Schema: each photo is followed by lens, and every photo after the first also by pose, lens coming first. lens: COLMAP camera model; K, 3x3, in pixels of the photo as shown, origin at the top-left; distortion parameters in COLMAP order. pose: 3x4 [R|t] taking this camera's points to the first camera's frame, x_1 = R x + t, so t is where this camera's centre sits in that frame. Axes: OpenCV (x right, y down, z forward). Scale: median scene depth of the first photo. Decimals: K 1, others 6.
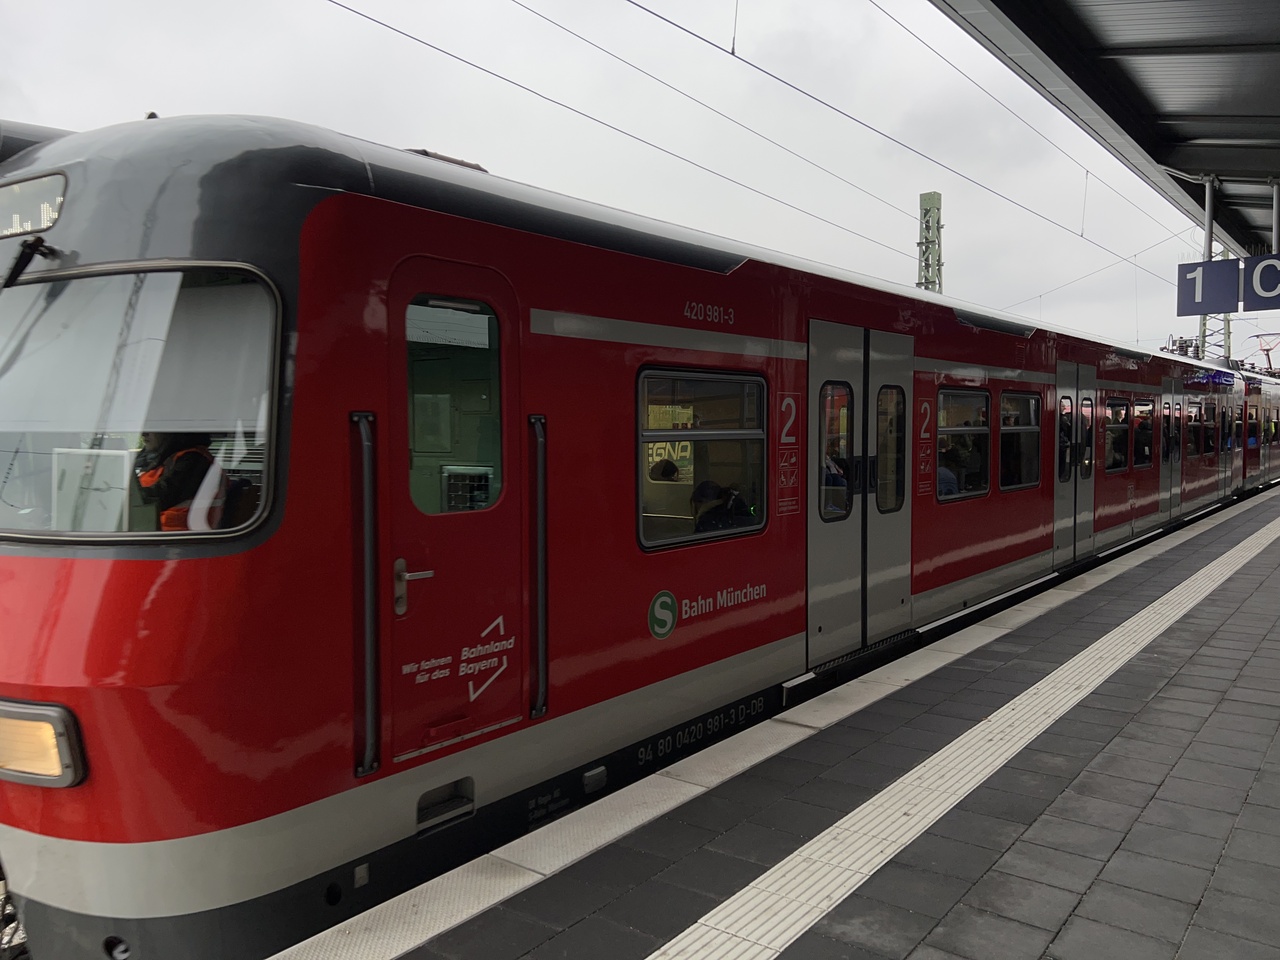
lens RADIAL K [[978.0, 0, 641.7], [0, 978.0, 455.9], [0, 0, 1]] dist [0.089830, -0.096336]
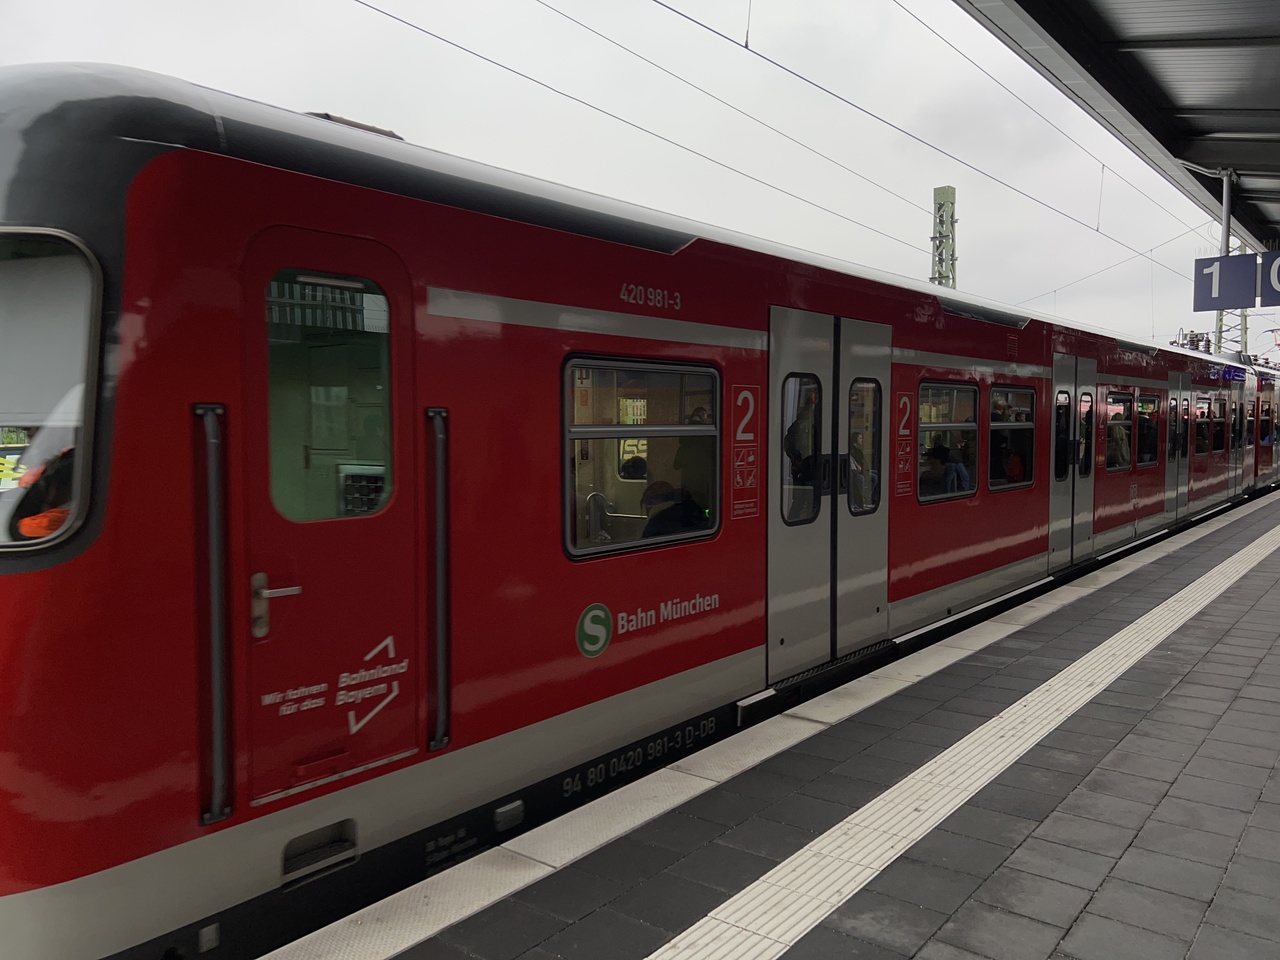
lens RADIAL K [[978.0, 0, 641.7], [0, 978.0, 455.9], [0, 0, 1]] dist [0.089830, -0.096336]
pose [[0.999925, 0.003732, -0.011627, 0.073064], [-0.003668, 0.999978, 0.005594, -0.003715], [0.011647, -0.005551, 0.999917, 0.093261]]
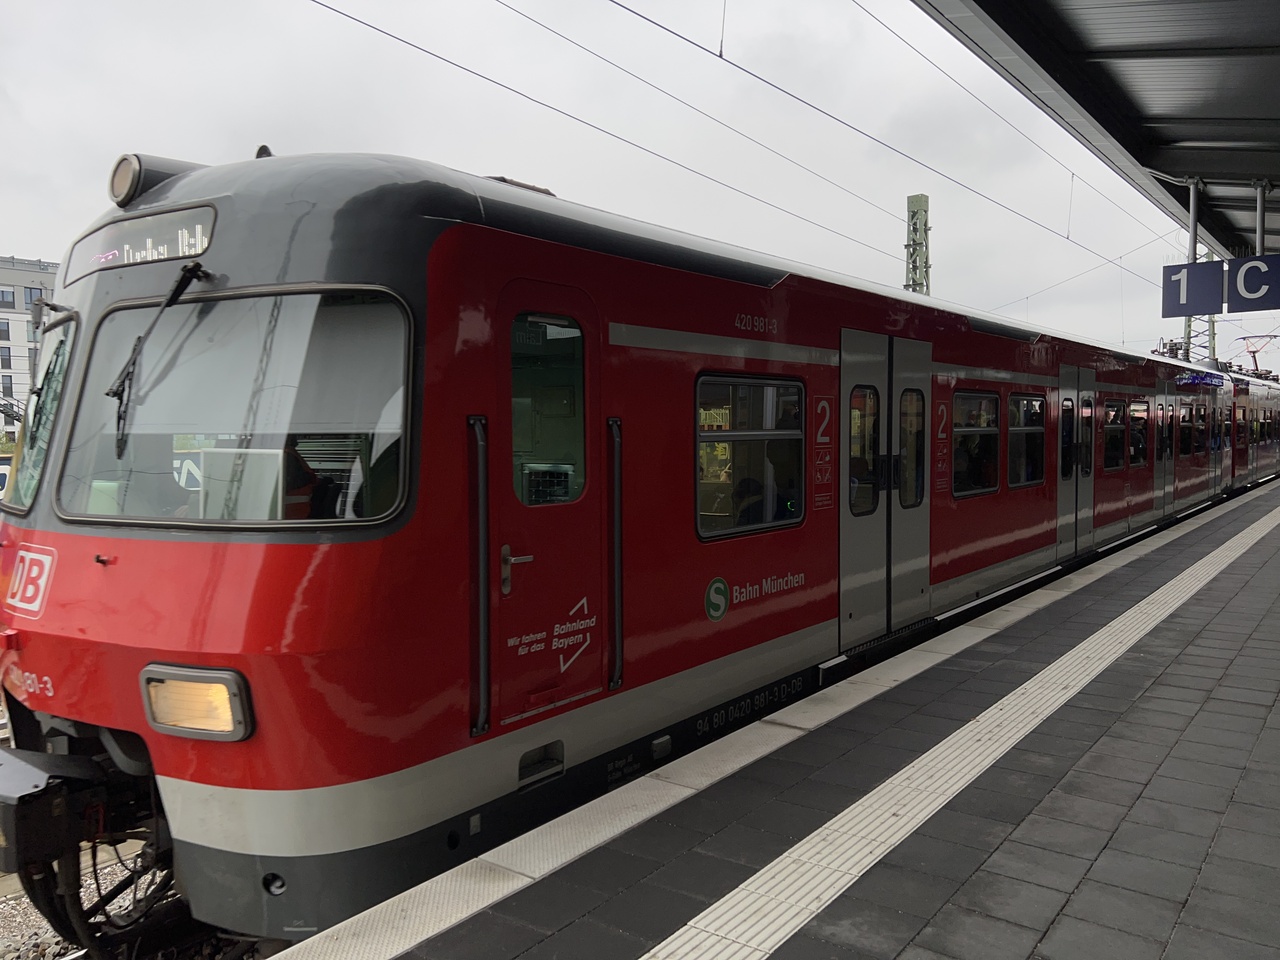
lens RADIAL K [[978.0, 0, 641.7], [0, 978.0, 455.9], [0, 0, 1]] dist [0.089830, -0.096336]
pose [[0.999935, -0.002511, 0.011132, -0.072490], [0.002532, 0.999995, -0.001910, 0.003428], [-0.011127, 0.001938, 0.999936, -0.092976]]
